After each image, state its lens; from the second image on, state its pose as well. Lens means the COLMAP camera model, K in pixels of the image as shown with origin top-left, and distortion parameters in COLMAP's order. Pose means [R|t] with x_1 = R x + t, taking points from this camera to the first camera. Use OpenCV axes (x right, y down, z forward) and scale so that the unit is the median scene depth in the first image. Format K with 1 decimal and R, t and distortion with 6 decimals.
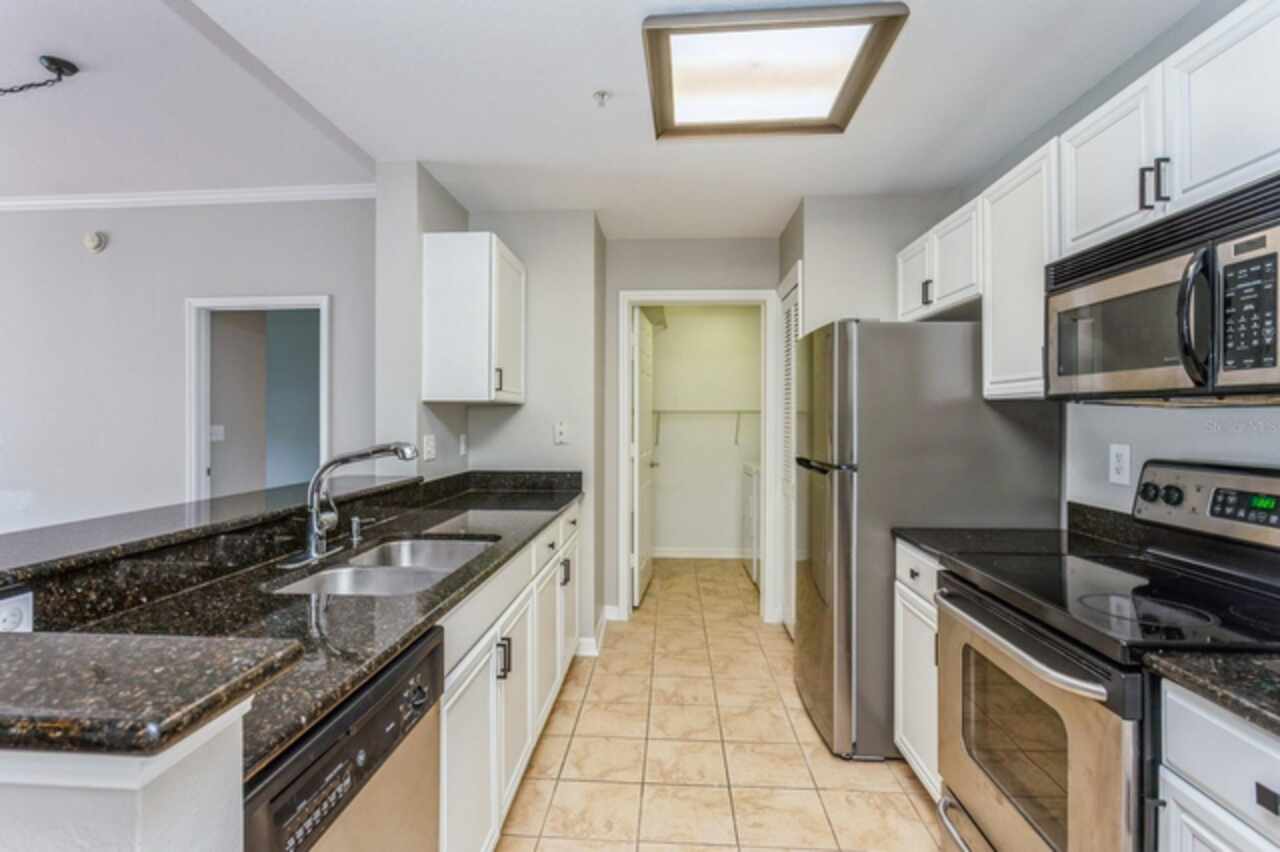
lens RADIAL K [[614.3, 0, 637.1], [0, 614.3, 416.7], [0, 0, 1]] dist [-0.009474, 0.000975]
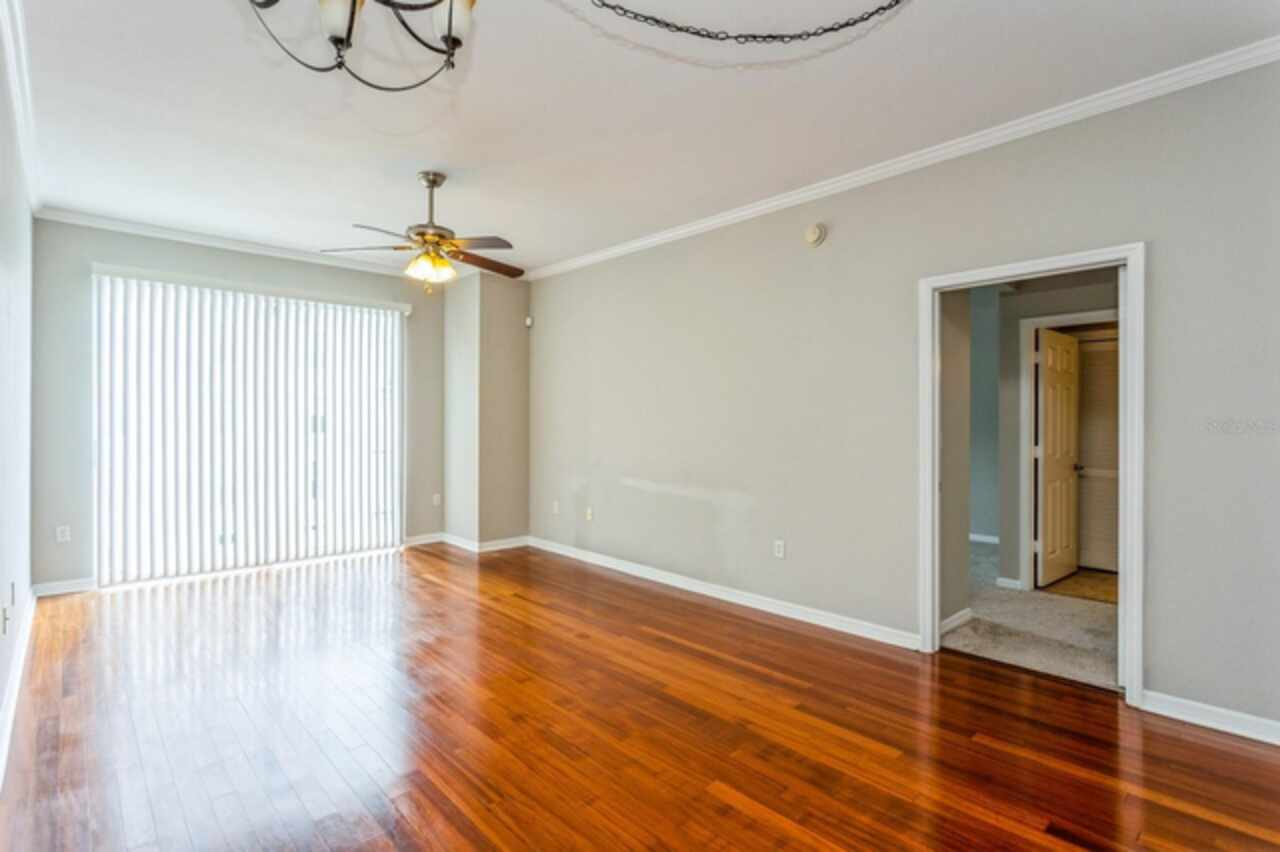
lens RADIAL K [[617.4, 0, 640.6], [0, 617.4, 421.6], [0, 0, 1]] dist [-0.017177, 0.007418]
pose [[0.727383, 0.004510, -0.686217, -0.781671], [-0.002206, 0.999989, 0.004234, -0.000655], [0.686228, -0.001566, 0.727385, 0.216531]]
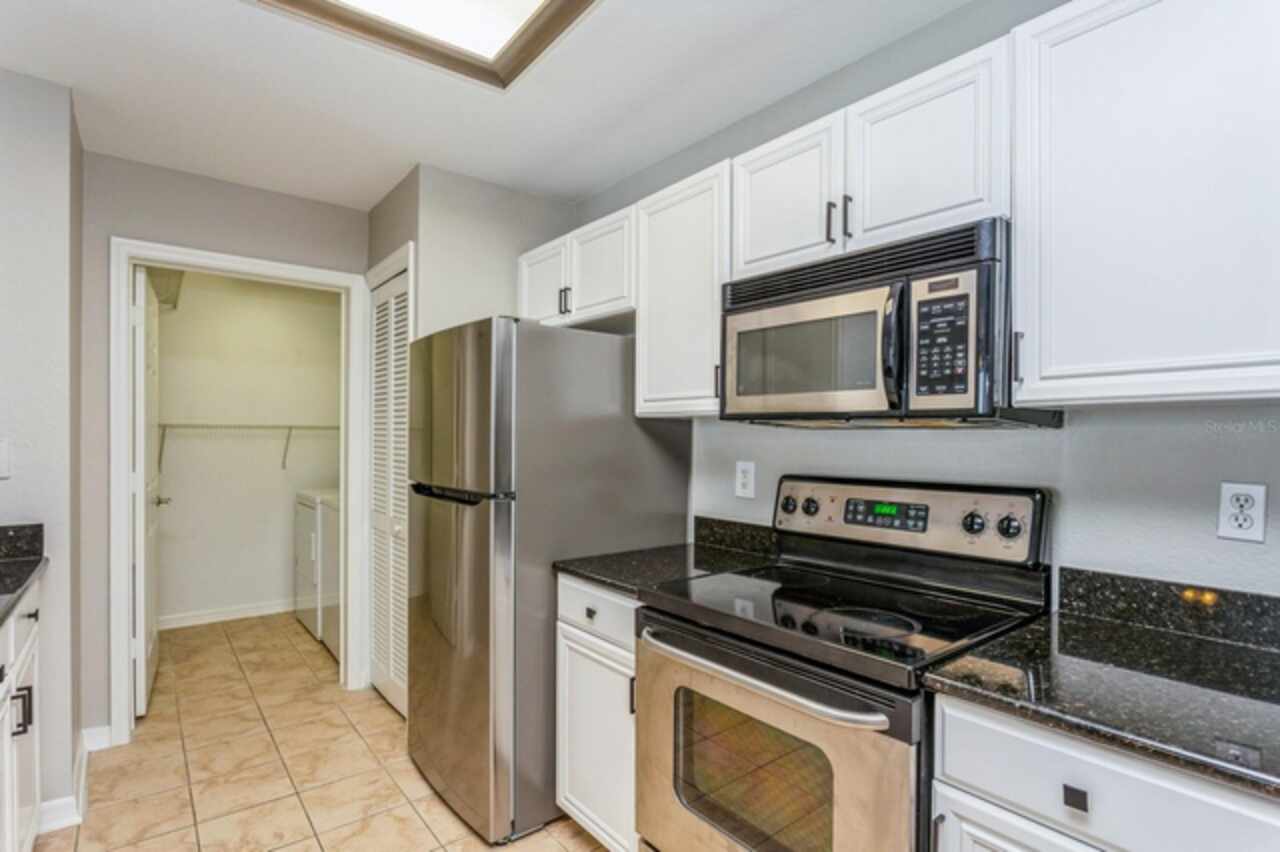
lens RADIAL K [[626.1, 0, 637.6], [0, 626.1, 442.0], [0, 0, 1]] dist [-0.022526, 0.007533]
pose [[0.742709, -0.000872, 0.669614, -0.093014], [-0.007371, 0.999928, 0.009478, 0.001015], [-0.669574, -0.011975, 0.742649, 0.263616]]
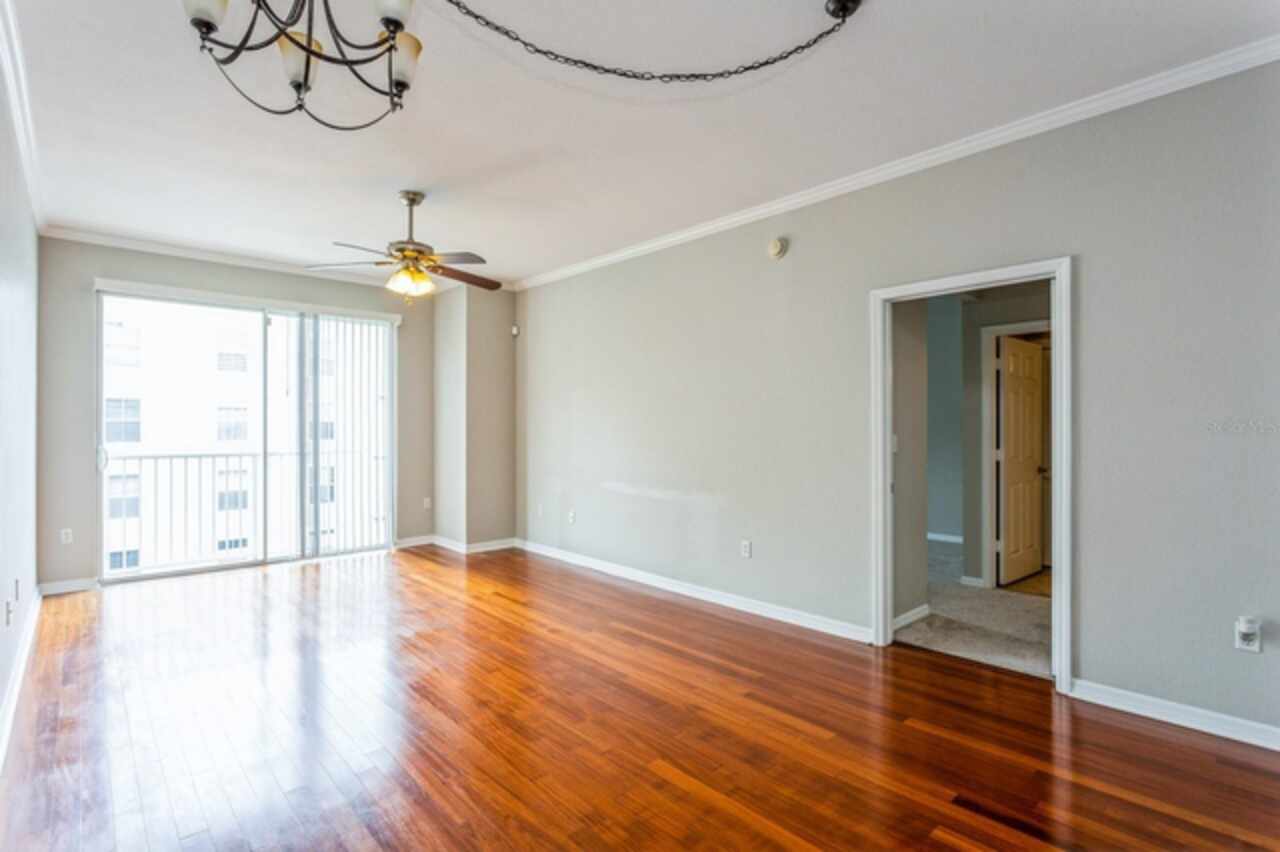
lens RADIAL K [[613.1, 0, 640.0], [0, 613.1, 426.0], [0, 0, 1]] dist [-0.020589, 0.007621]
pose [[0.722992, 0.000718, -0.690856, -0.661233], [0.001023, 0.999997, 0.002109, -0.000240], [0.690855, -0.002232, 0.722990, 0.231308]]
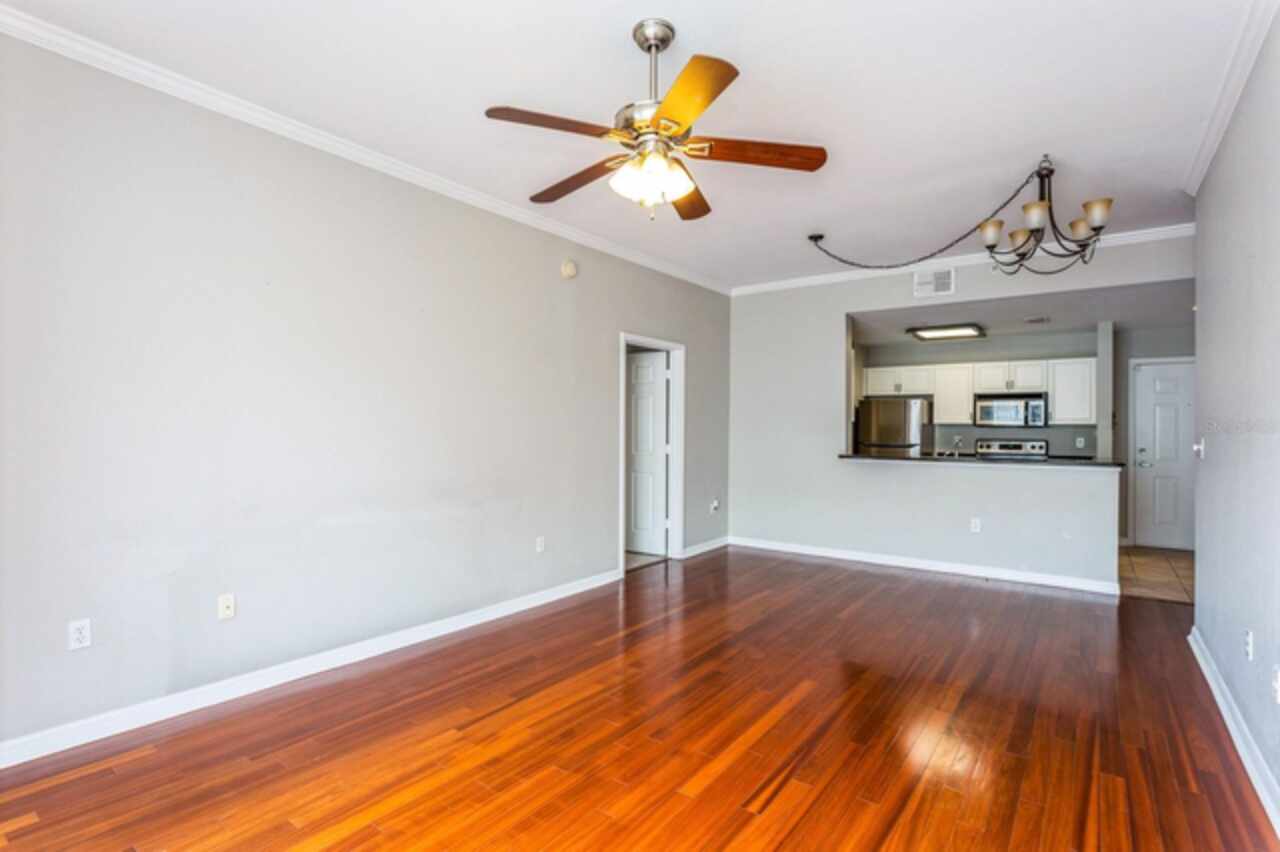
lens RADIAL K [[617.4, 0, 640.6], [0, 617.4, 421.6], [0, 0, 1]] dist [-0.017177, 0.007418]
pose [[0.542384, 0.015774, 0.839982, -3.283729], [-0.009039, 0.999875, -0.012940, 0.017016], [-0.840082, -0.000574, 0.542459, 0.502222]]
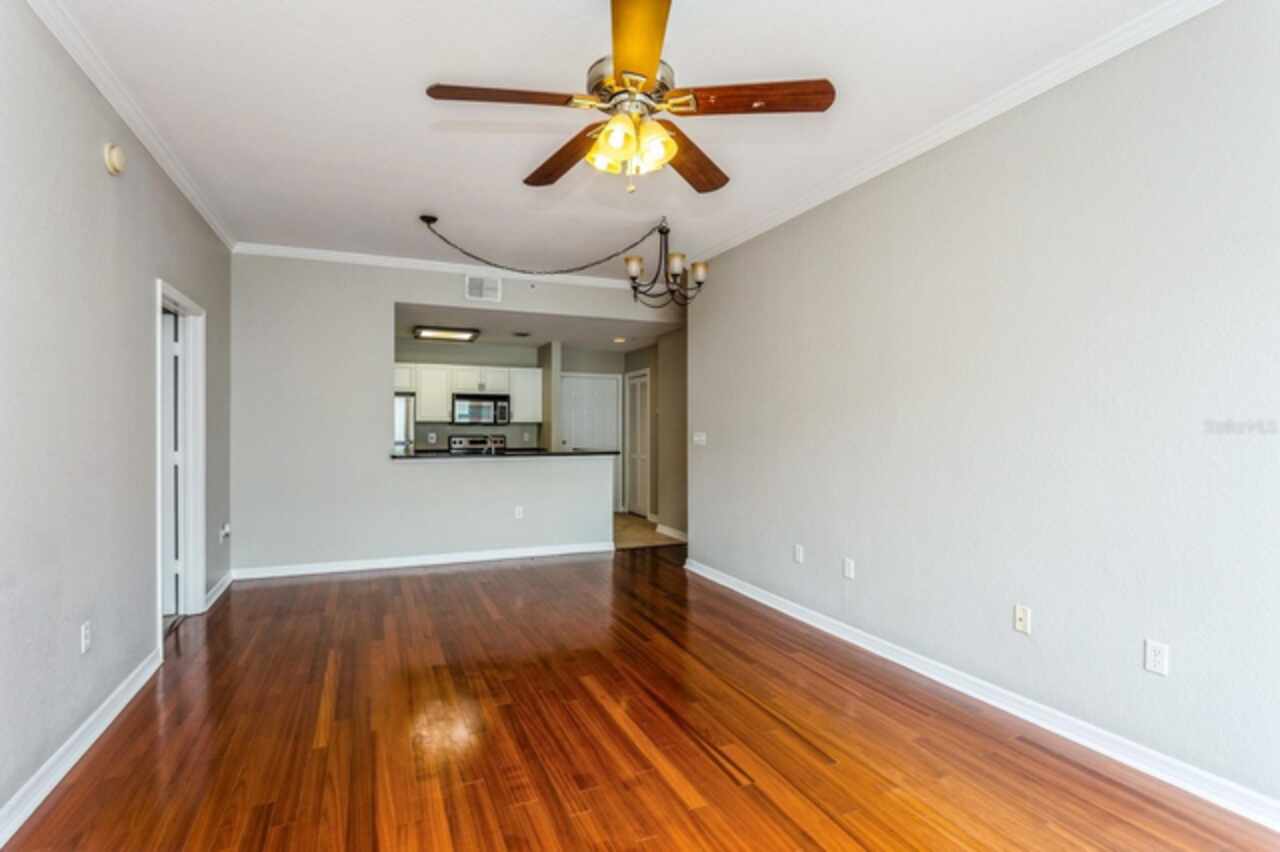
lens RADIAL K [[622.8, 0, 640.0], [0, 622.8, 426.0], [0, 0, 1]] dist [-0.029419, 0.000007]
pose [[-0.456927, 0.004535, 0.889492, -3.219474], [-0.000406, 0.999986, -0.005308, 0.014267], [-0.889504, -0.002787, -0.456919, 1.486887]]
